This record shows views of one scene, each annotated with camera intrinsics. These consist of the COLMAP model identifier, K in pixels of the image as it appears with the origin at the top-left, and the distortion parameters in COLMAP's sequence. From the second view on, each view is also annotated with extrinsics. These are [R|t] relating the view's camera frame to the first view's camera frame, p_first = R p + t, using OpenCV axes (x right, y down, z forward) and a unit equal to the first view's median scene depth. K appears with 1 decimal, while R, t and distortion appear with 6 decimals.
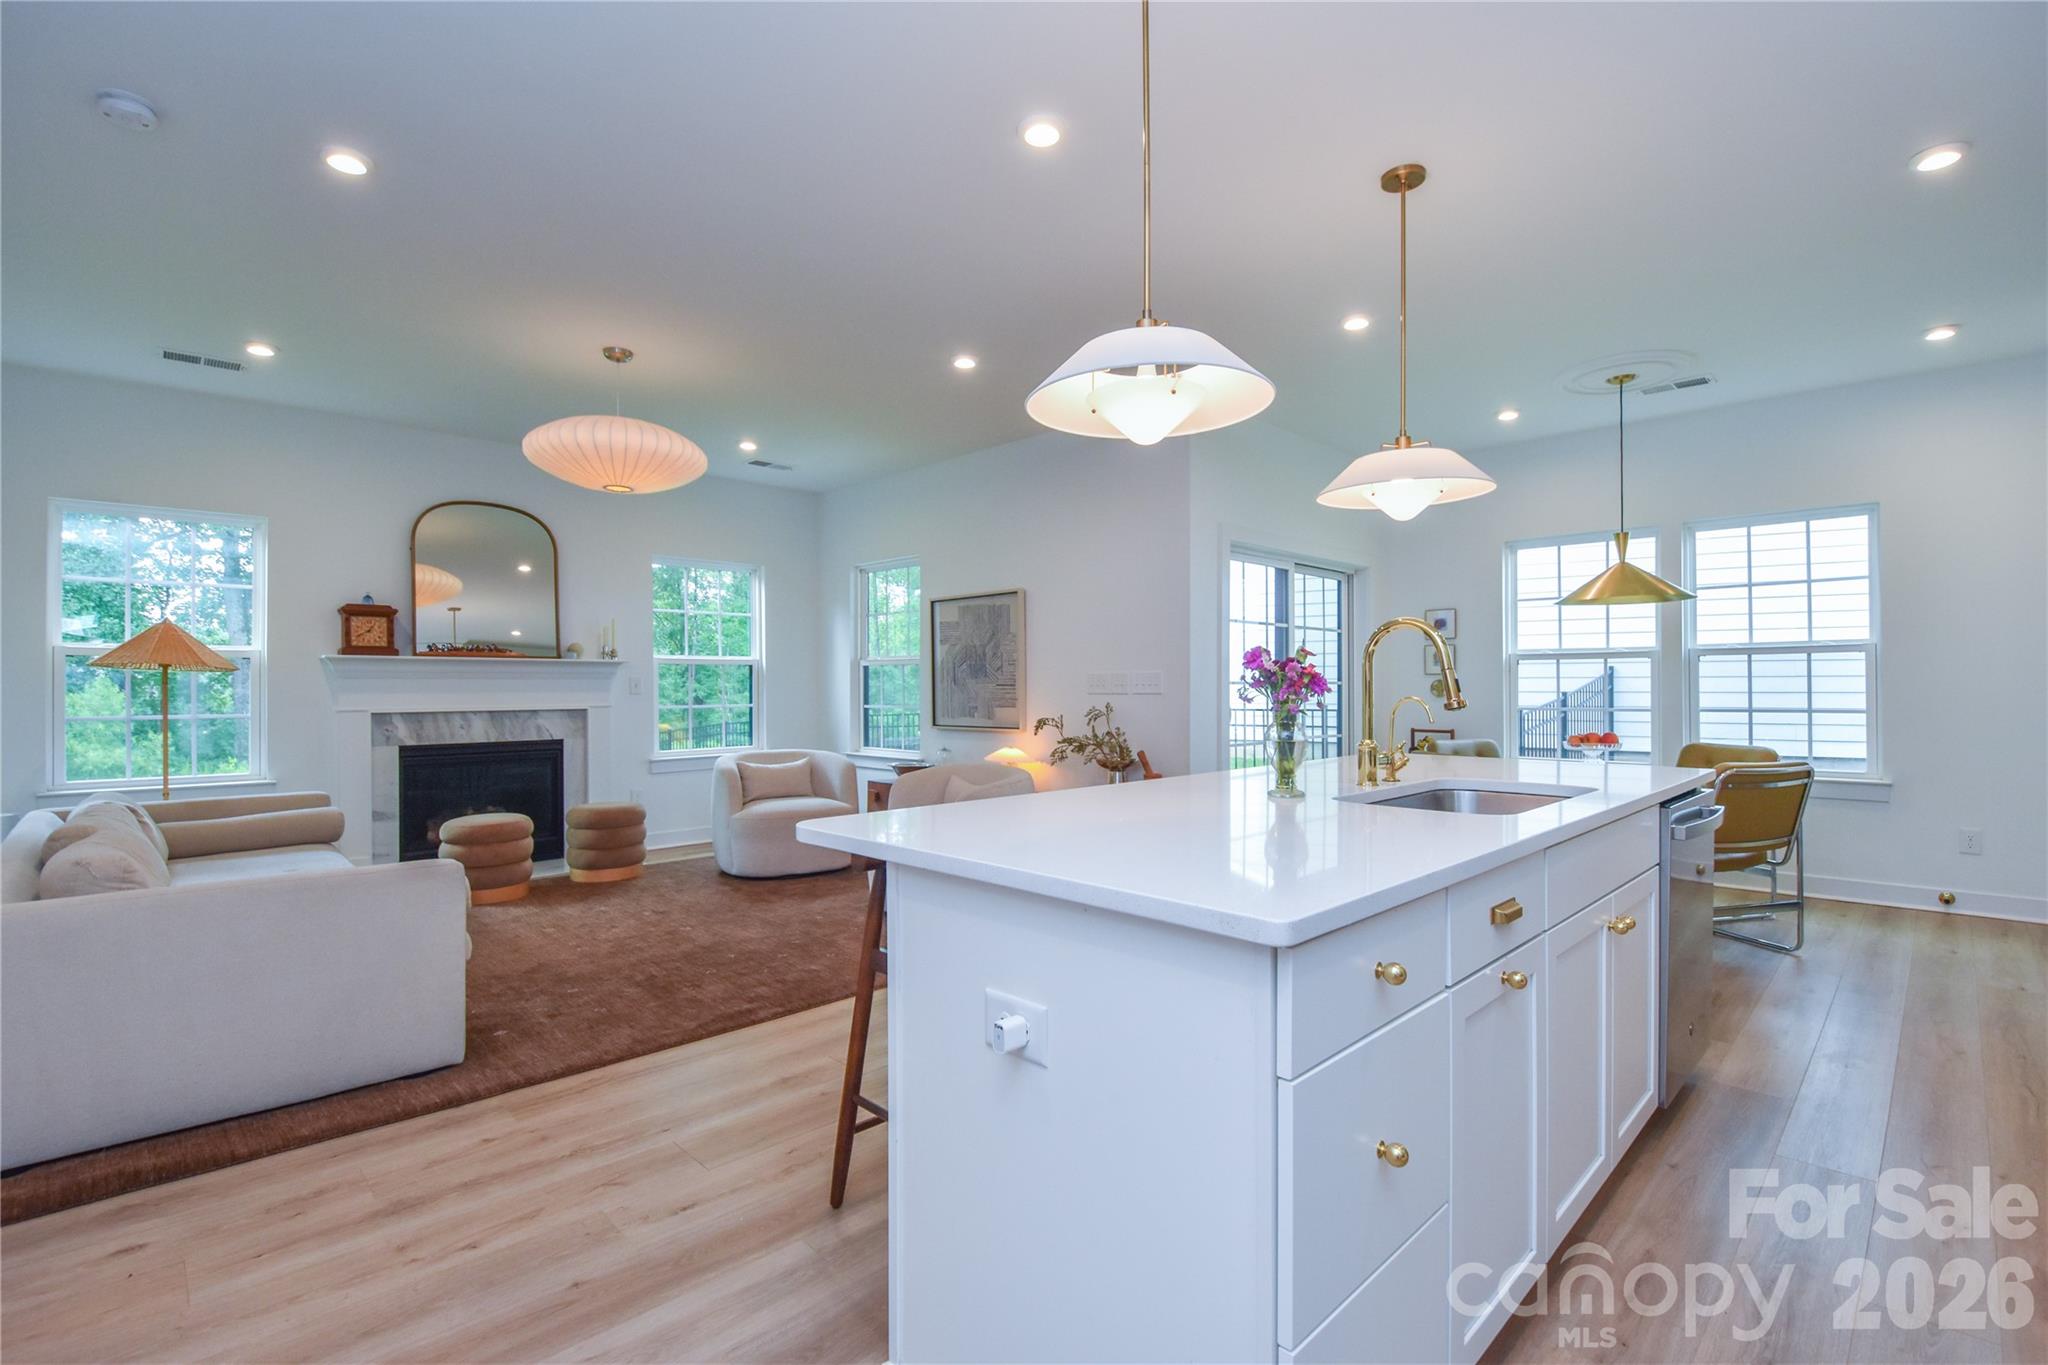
lens RADIAL K [[912.3, 0, 1018.9], [0, 912.3, 682.2], [0, 0, 1]] dist [-0.004048, -0.004785]
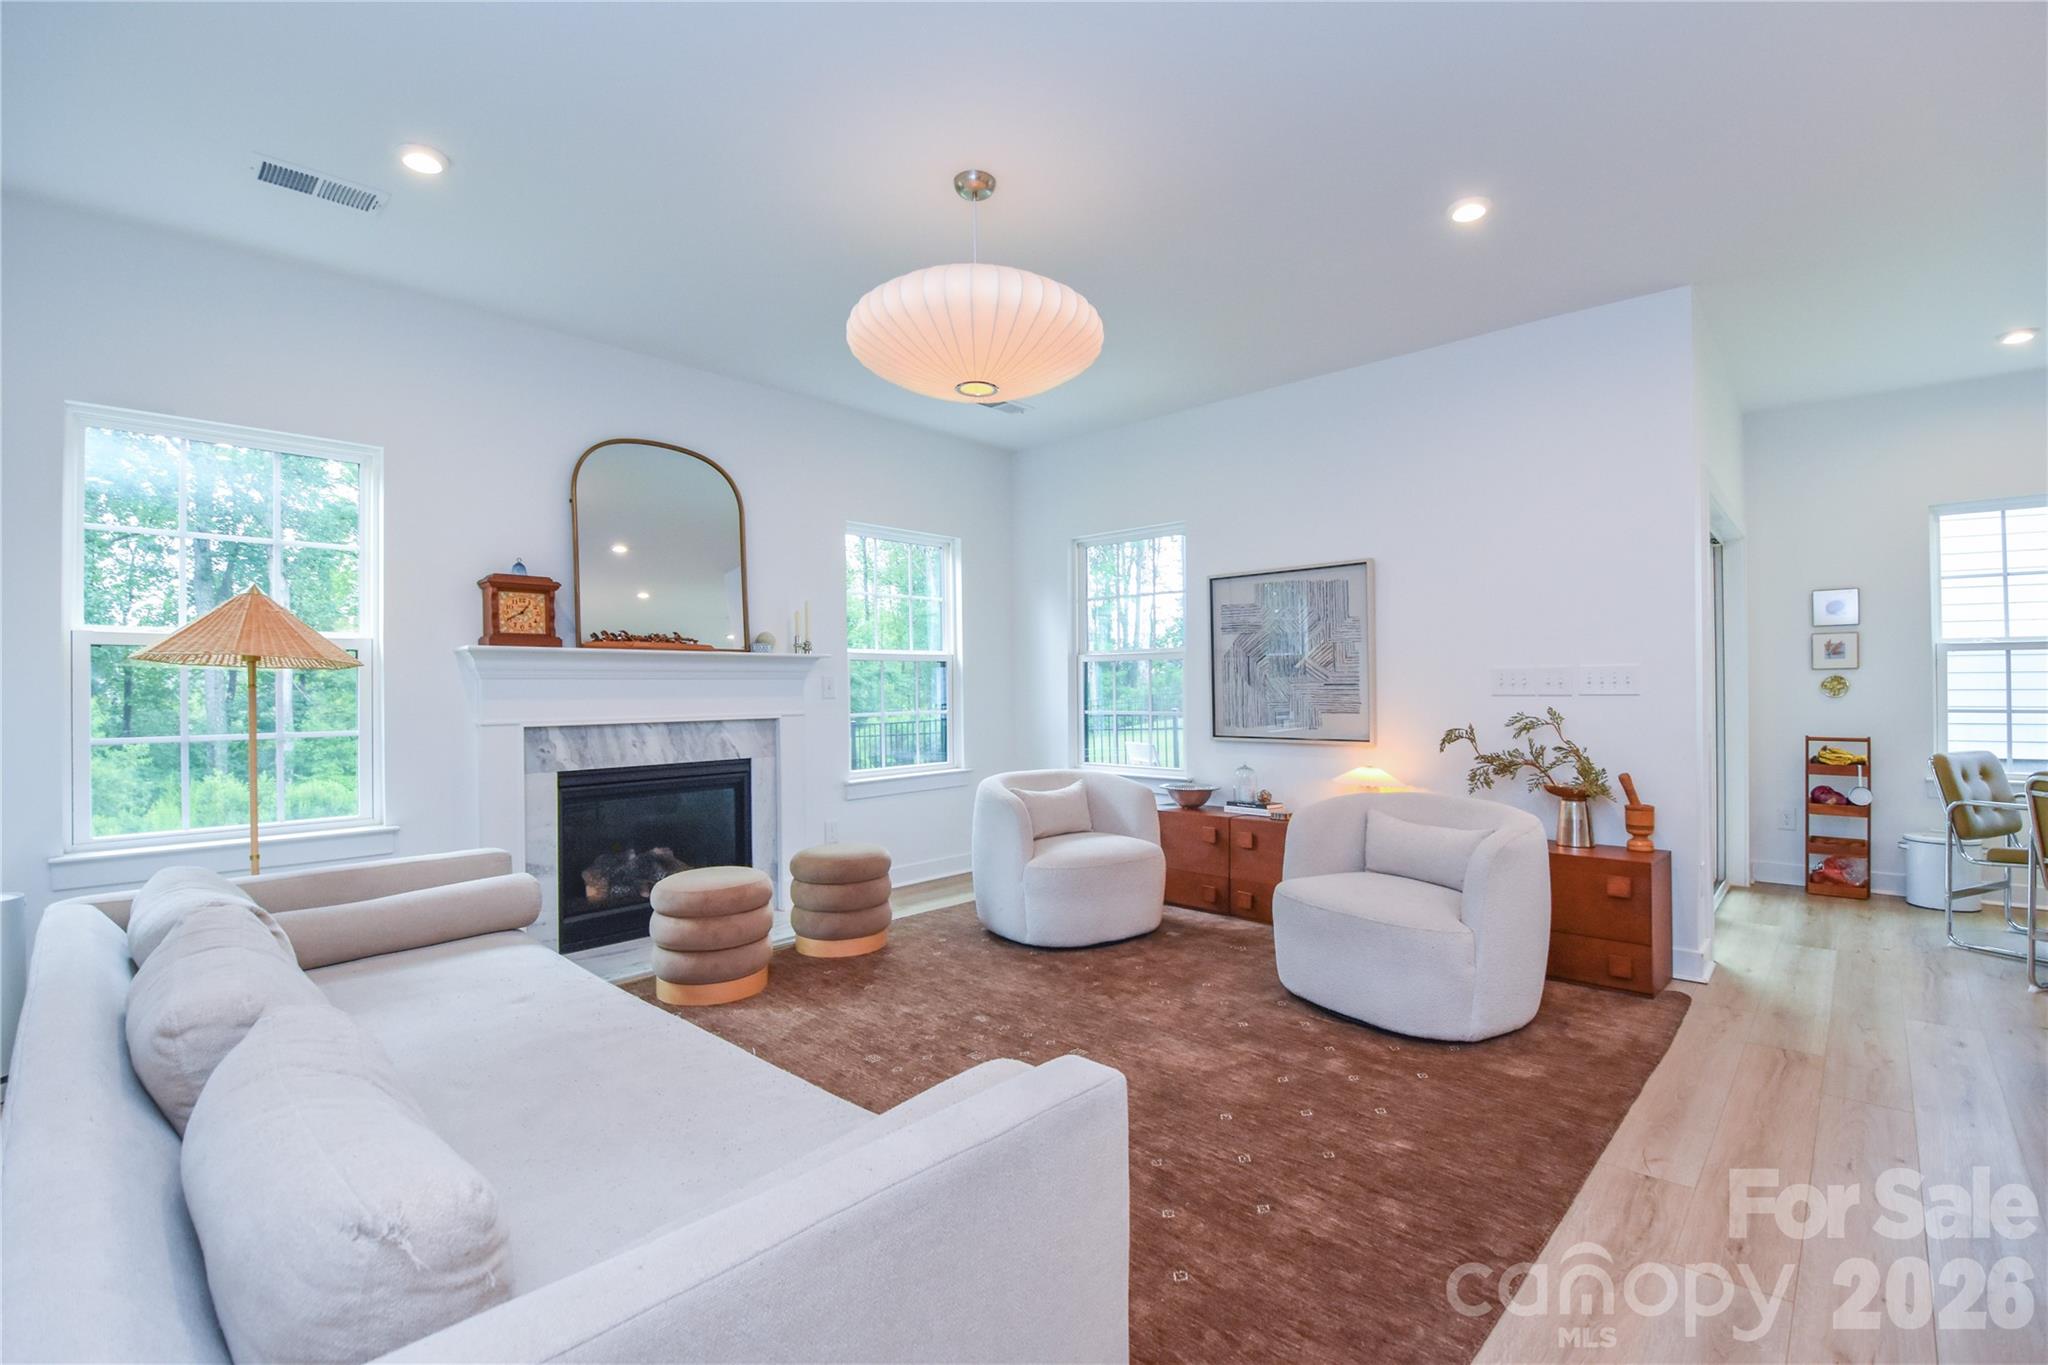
lens RADIAL K [[912.3, 0, 1051.6], [0, 912.3, 683.3], [0, 0, 1]] dist [-0.004048, -0.004785]
pose [[0.999143, -0.004132, 0.041184, -0.317948], [0.004120, 0.999991, 0.000392, 0.000907], [-0.041185, -0.000222, 0.999152, 0.259957]]
